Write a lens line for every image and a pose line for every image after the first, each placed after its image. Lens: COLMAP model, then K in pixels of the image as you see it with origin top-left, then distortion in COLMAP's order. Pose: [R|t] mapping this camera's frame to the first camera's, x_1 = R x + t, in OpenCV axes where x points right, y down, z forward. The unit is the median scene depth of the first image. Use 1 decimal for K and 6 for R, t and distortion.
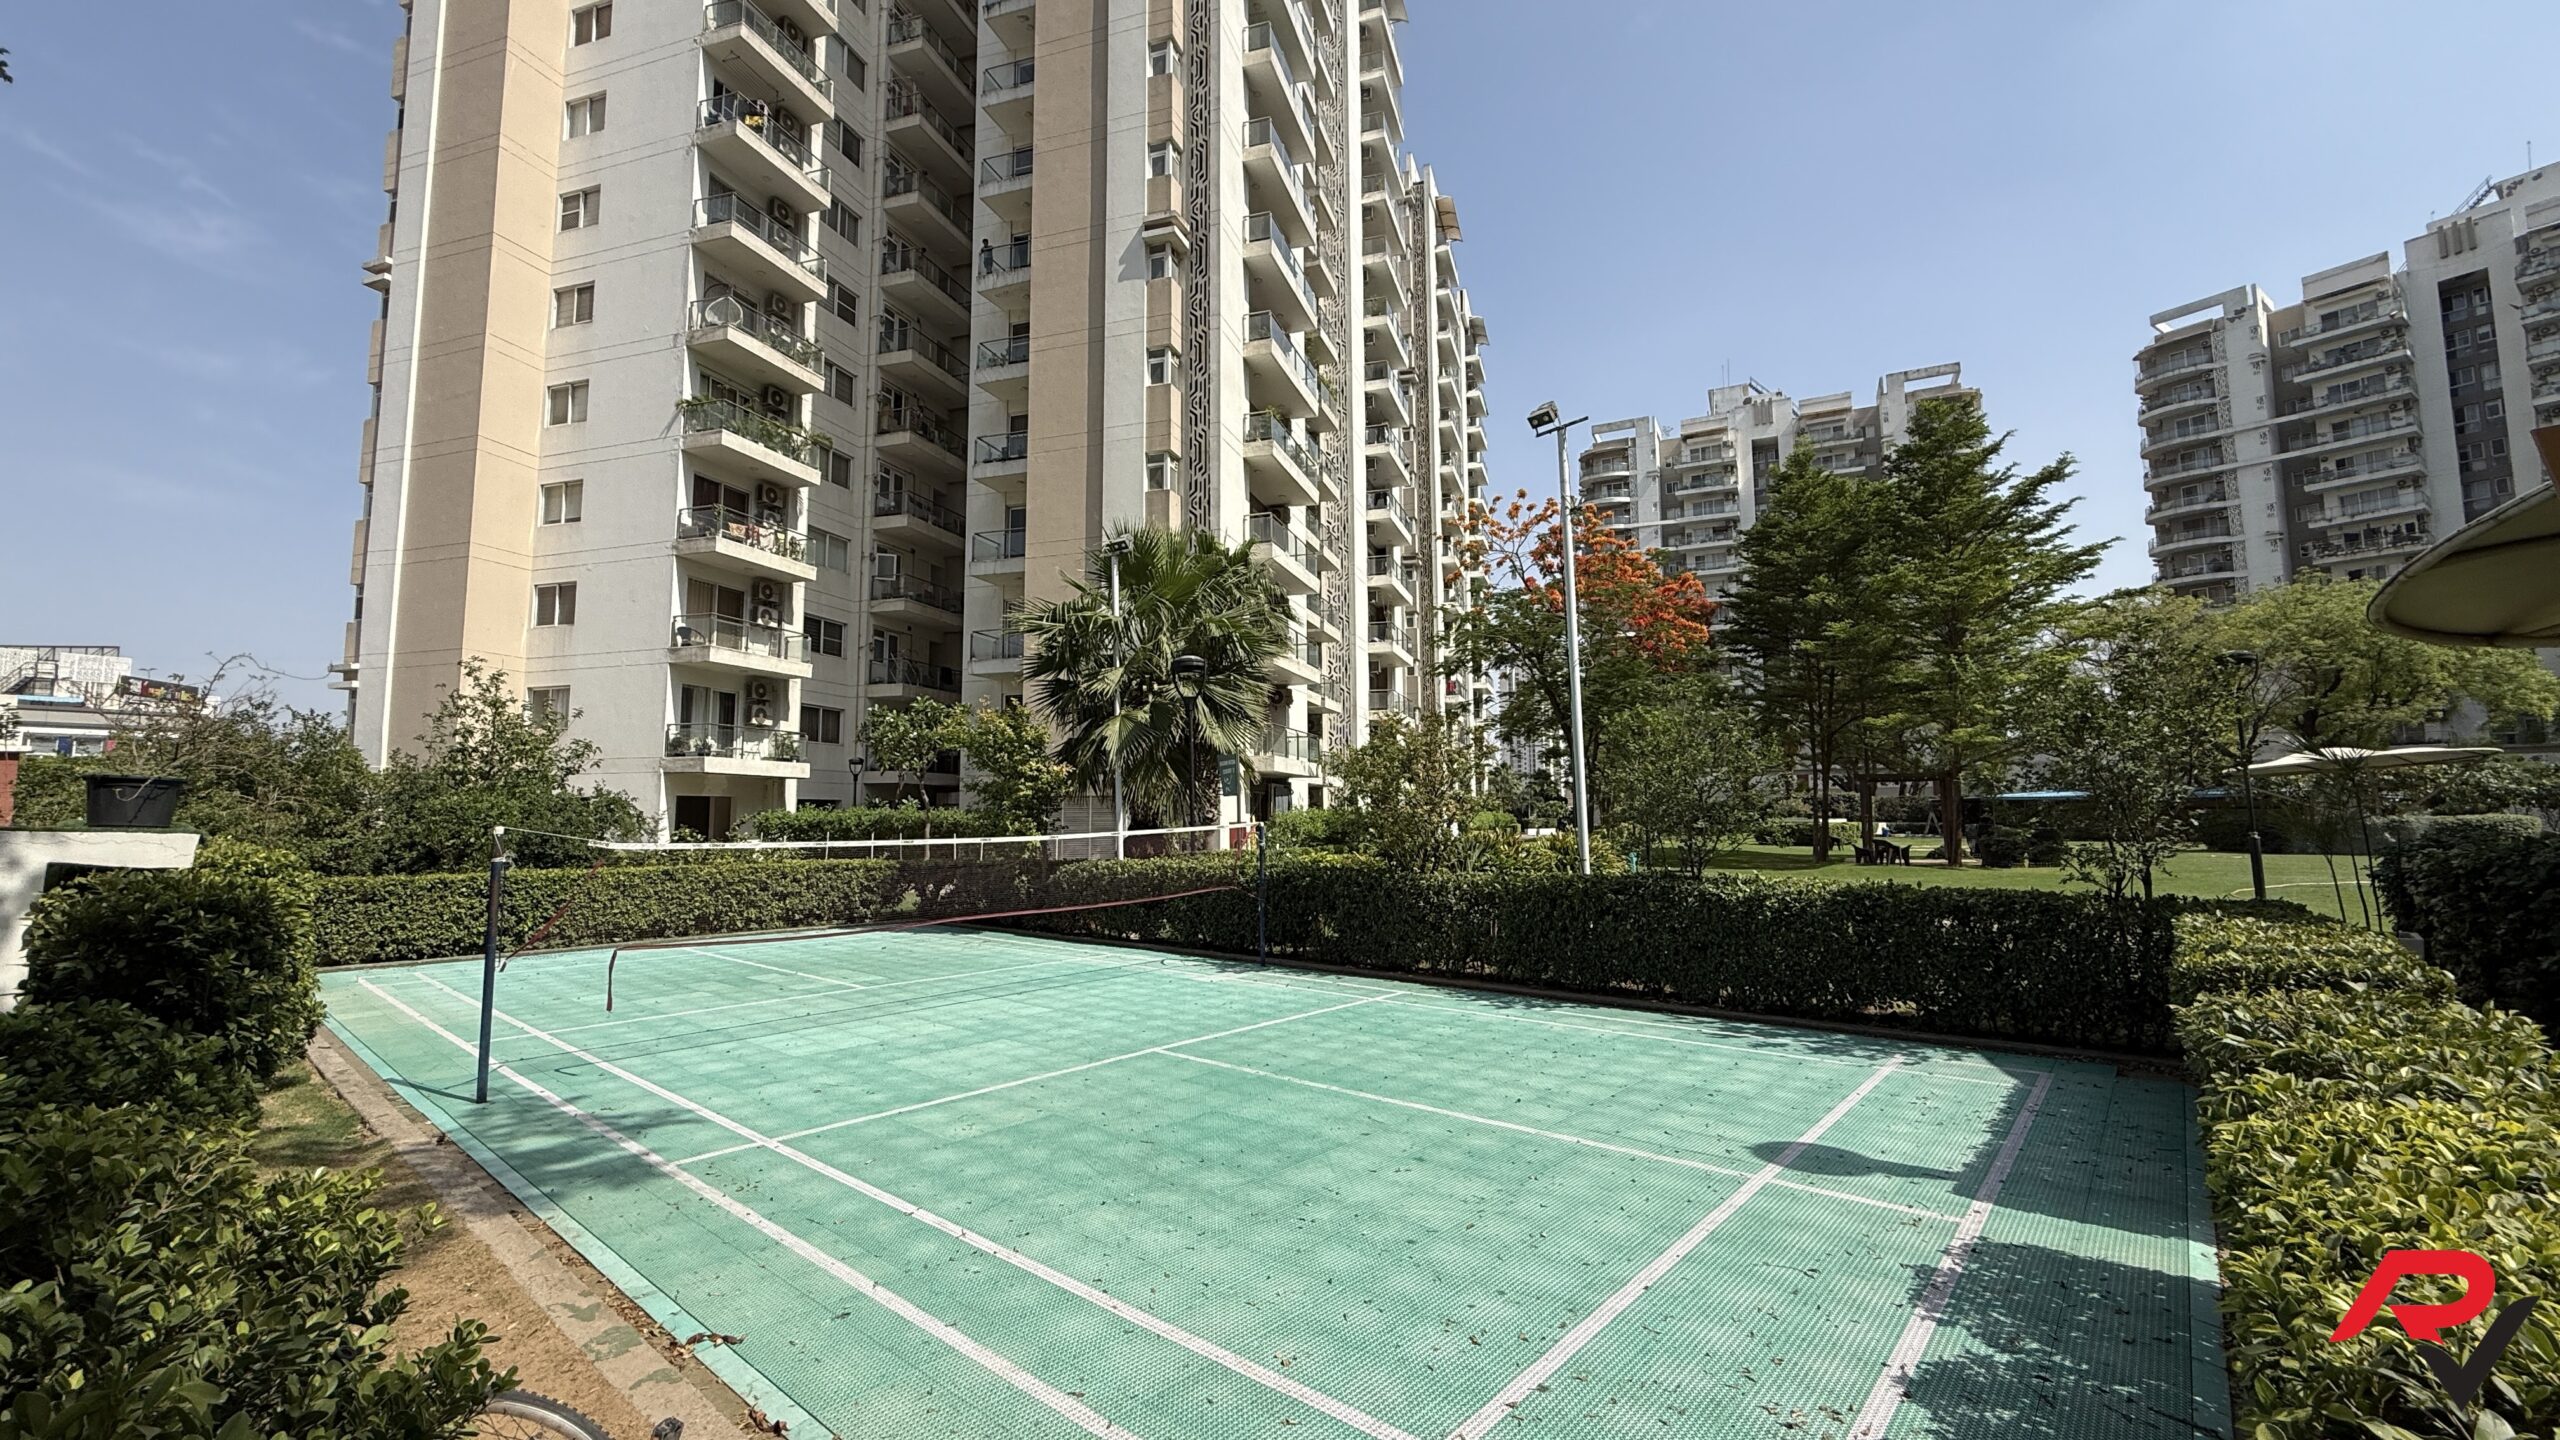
lens RADIAL K [[1020.3, 0, 1272.6], [0, 1020.3, 718.9], [0, 0, 1]] dist [0.001680, -0.000231]
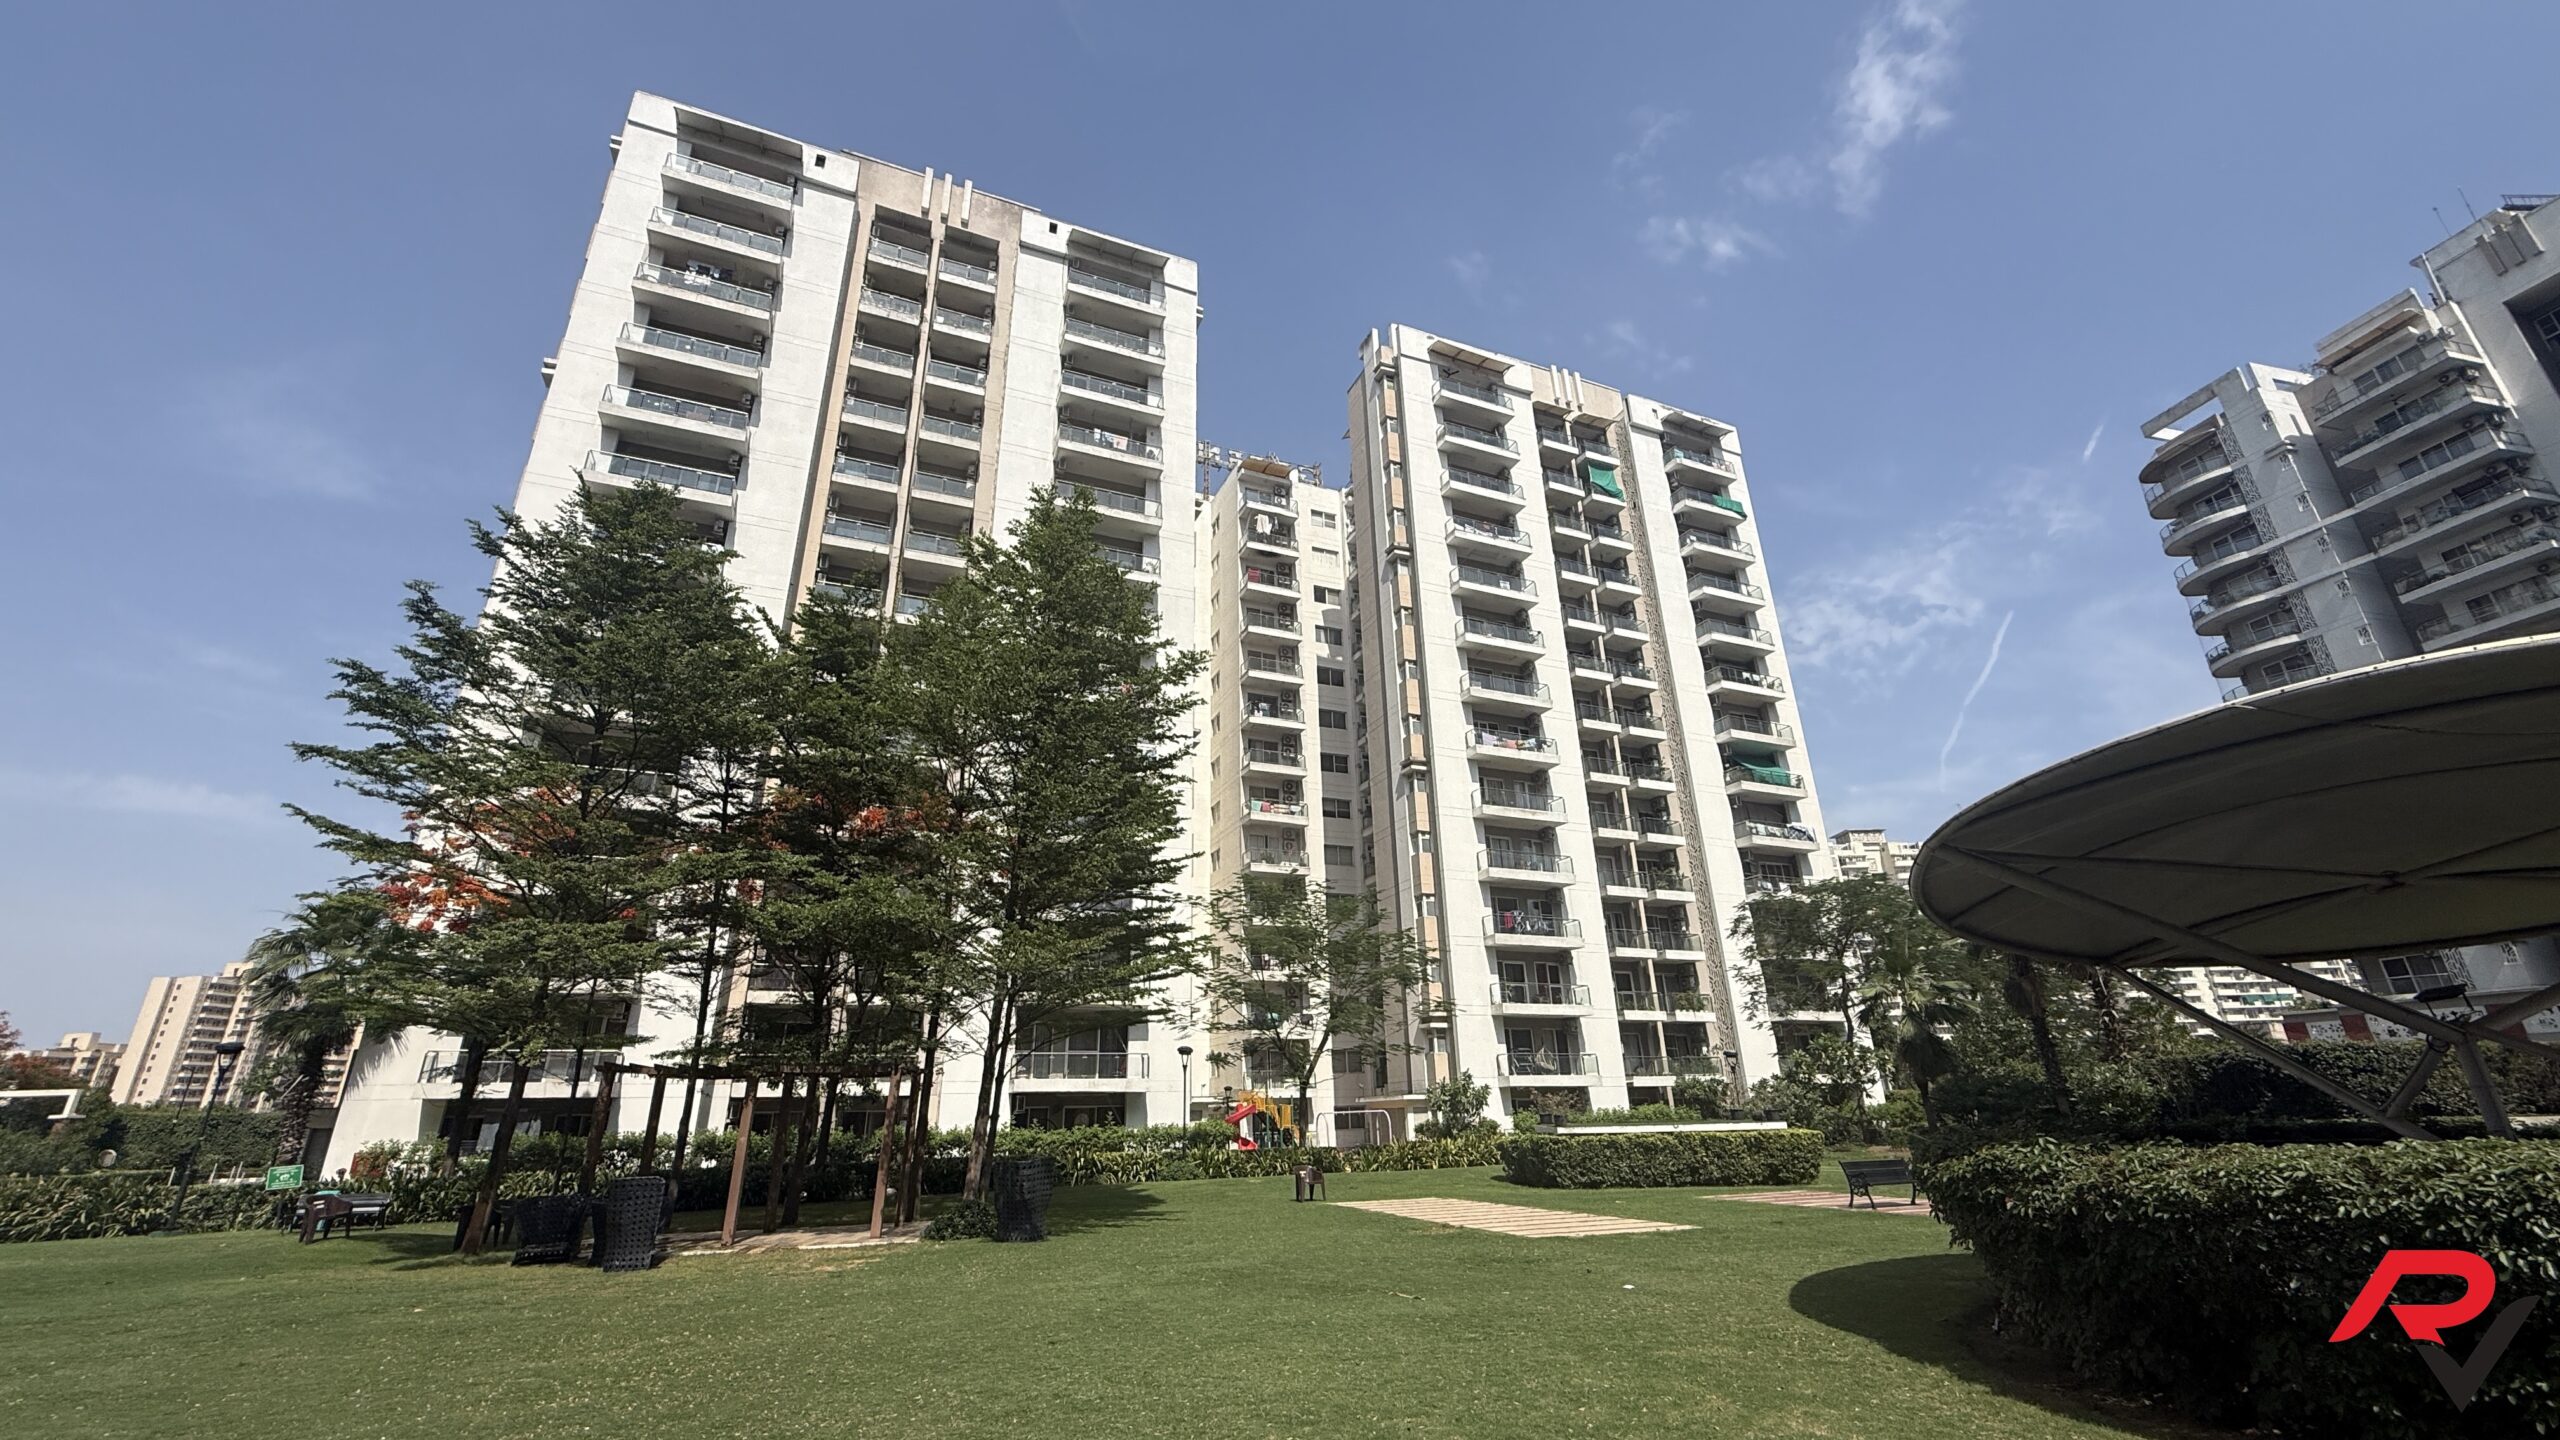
lens RADIAL K [[1020.3, 0, 1277.7], [0, 1020.3, 720.2], [0, 0, 1]] dist [0.001680, -0.000231]
pose [[0.661188, -0.288220, -0.692647, 0.473455], [0.095700, 0.948118, -0.303172, 0.026406], [0.744091, 0.134167, 0.654467, 0.316424]]
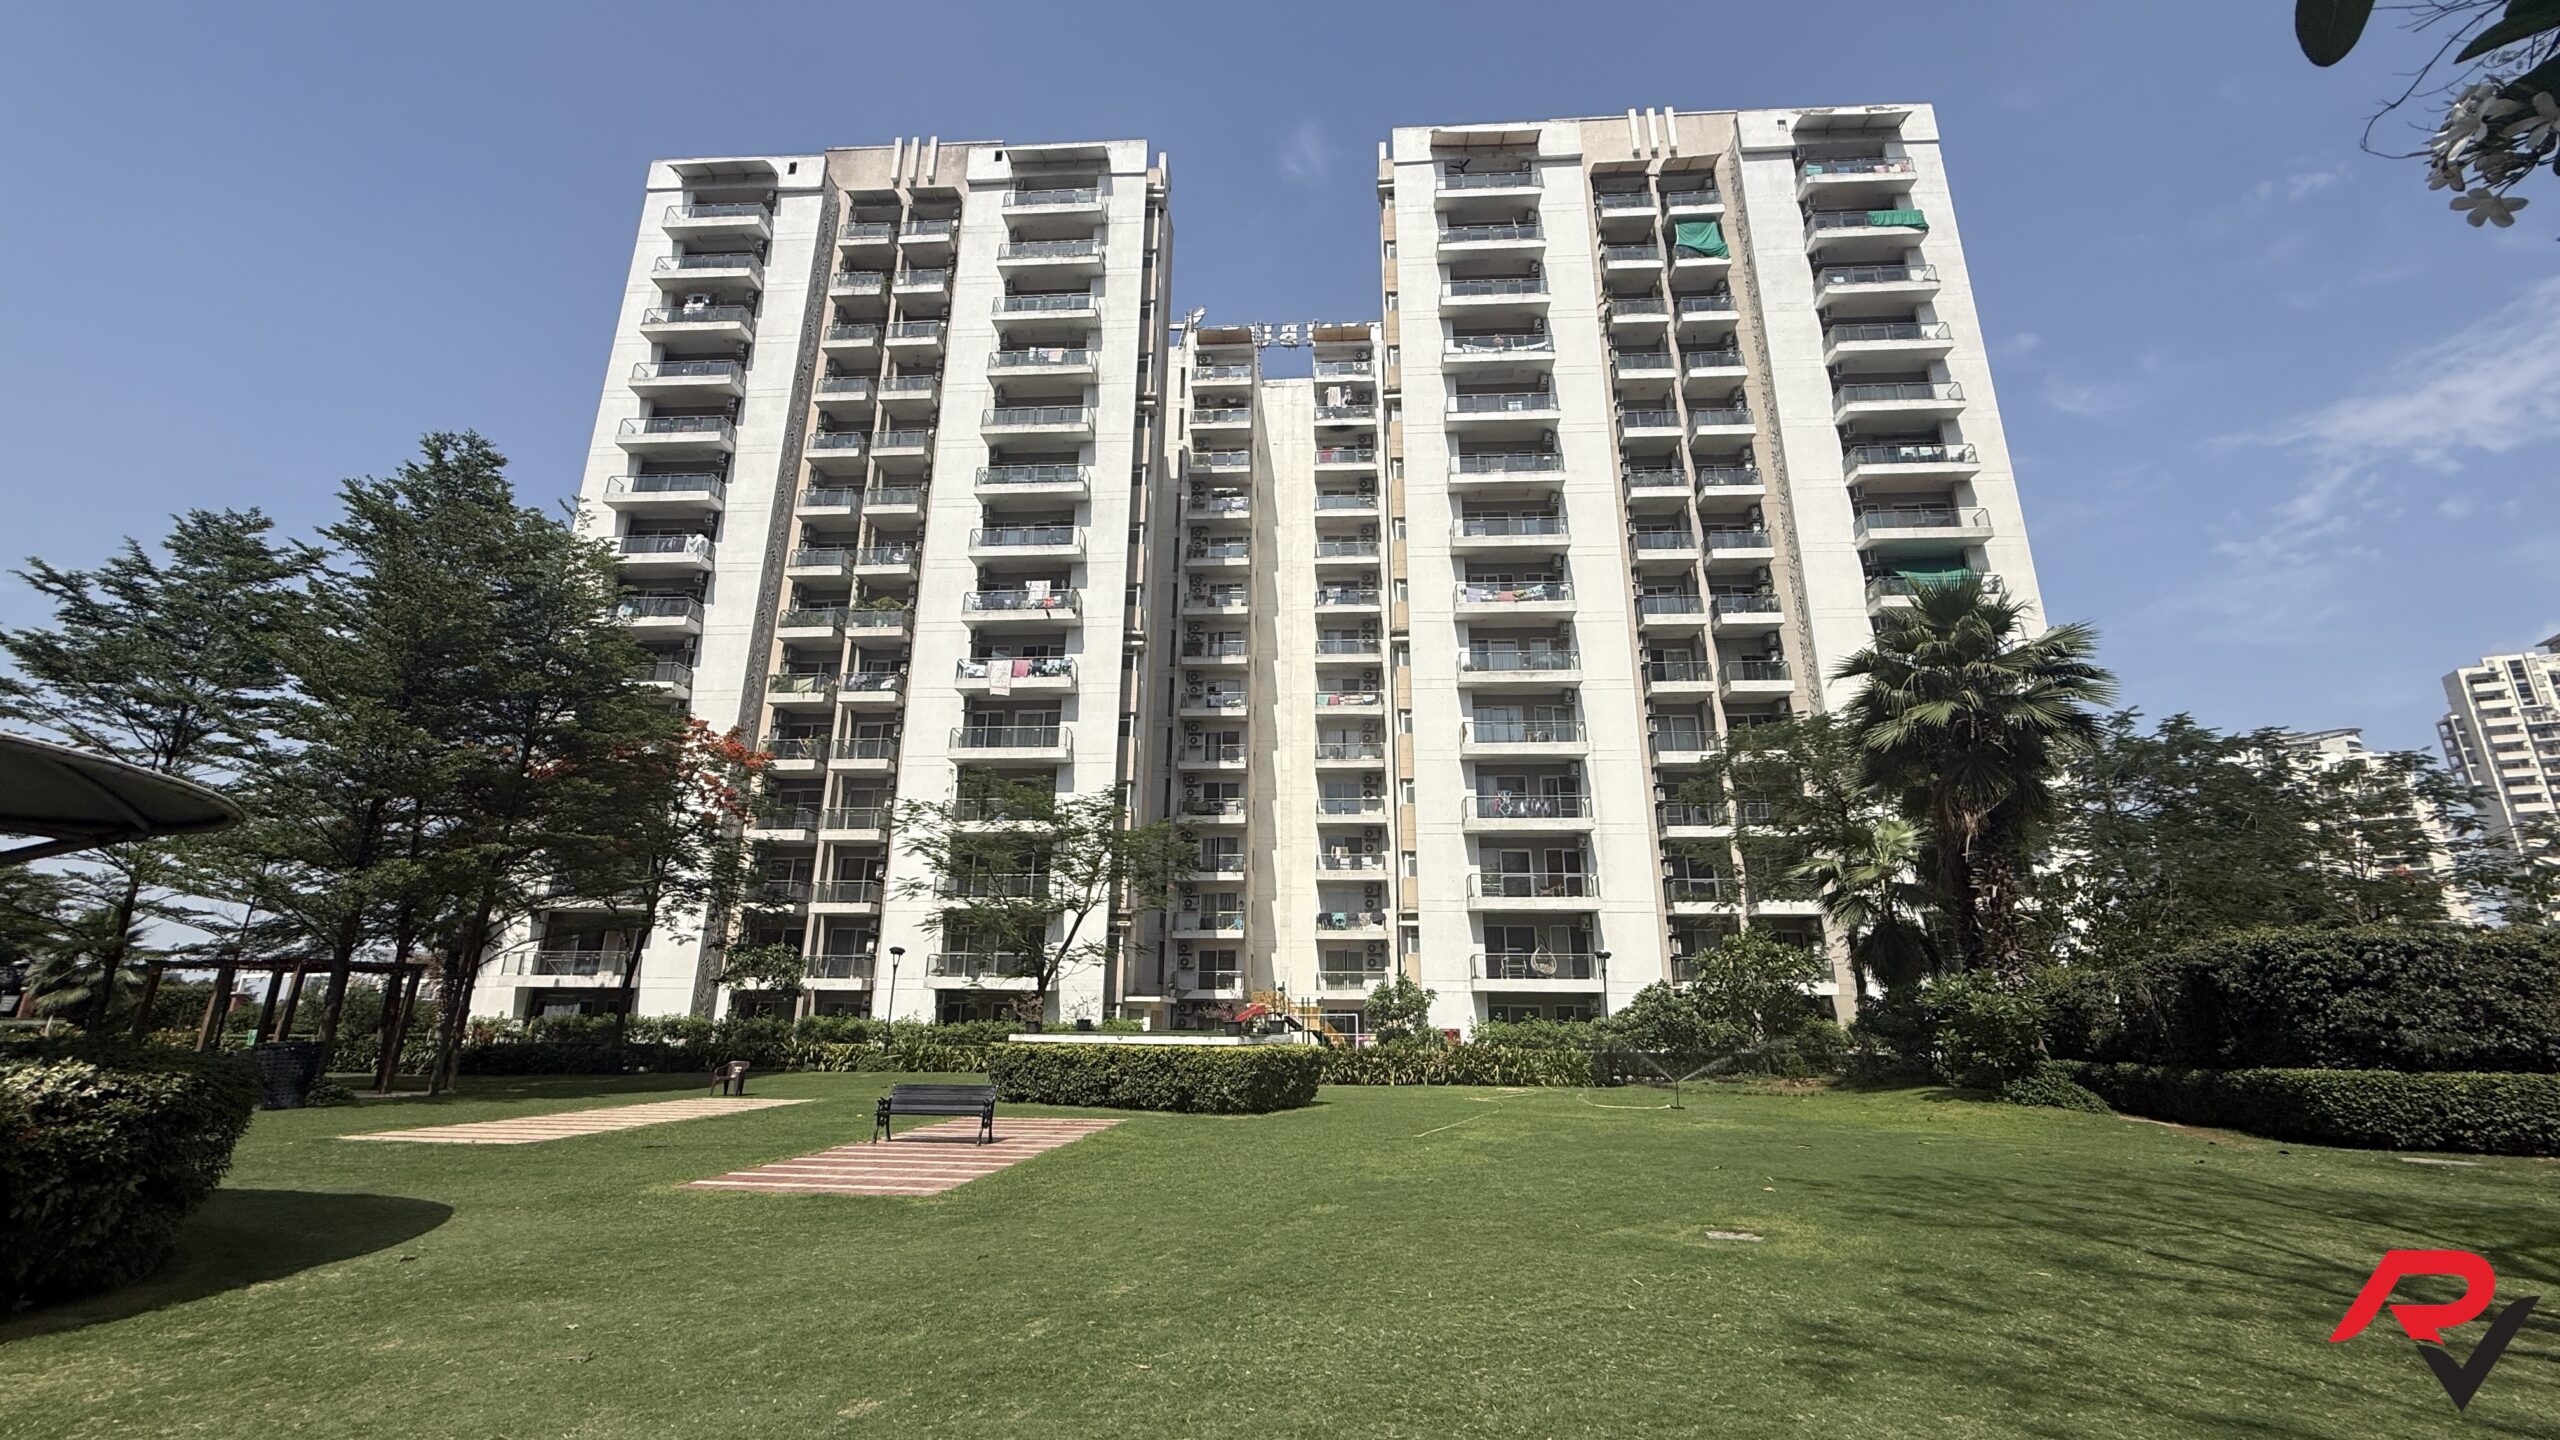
lens RADIAL K [[1020.3, 0, 1281.1], [0, 1020.3, 718.5], [0, 0, 1]] dist [0.001680, -0.000231]
pose [[0.258539, -0.275051, -0.926016, 0.568370], [0.089010, 0.961312, -0.260684, 0.051363], [0.961891, -0.015028, 0.273019, 0.569085]]
